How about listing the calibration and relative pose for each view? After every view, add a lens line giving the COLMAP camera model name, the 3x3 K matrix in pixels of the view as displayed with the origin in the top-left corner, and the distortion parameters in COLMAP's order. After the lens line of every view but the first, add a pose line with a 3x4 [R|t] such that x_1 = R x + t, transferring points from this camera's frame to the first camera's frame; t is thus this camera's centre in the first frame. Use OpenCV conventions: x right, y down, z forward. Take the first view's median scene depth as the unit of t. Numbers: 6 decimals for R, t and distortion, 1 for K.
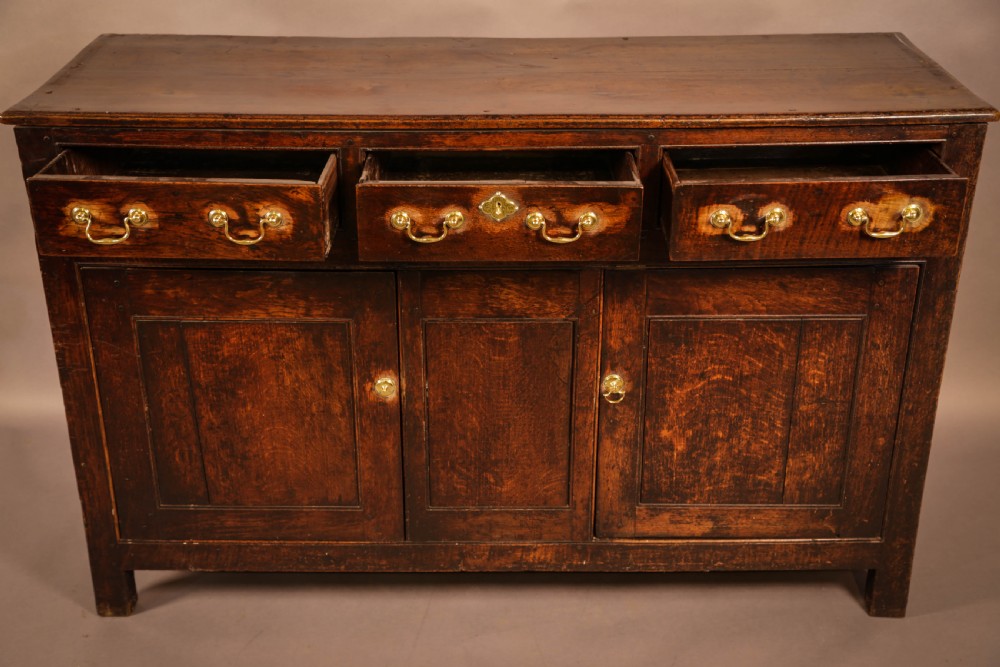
lens RADIAL K [[1296.0, 0, 500.0], [0, 1296.0, 333.5], [0, 0, 1]] dist [0.113153, 0.025363]
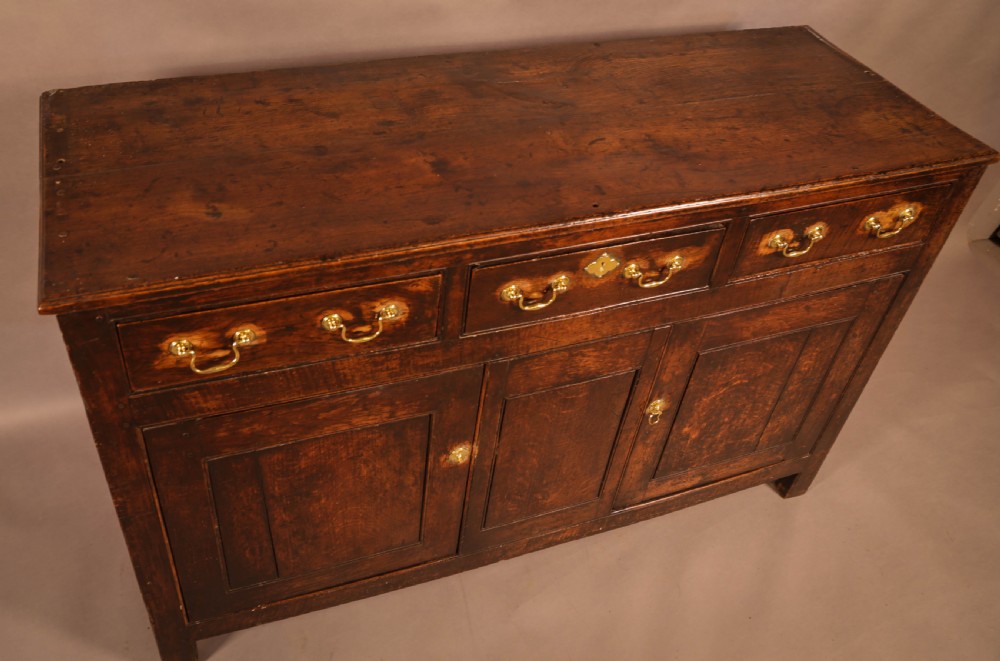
lens RADIAL K [[868.6, 0, 458.5], [0, 868.6, 289.3], [0, 0, 1]] dist [-0.088084, 0.094748]
pose [[0.936266, -0.163091, 0.311139, -0.278742], [0.075195, 0.958213, 0.275996, -0.269299], [-0.343150, -0.235009, 0.909406, 0.432069]]
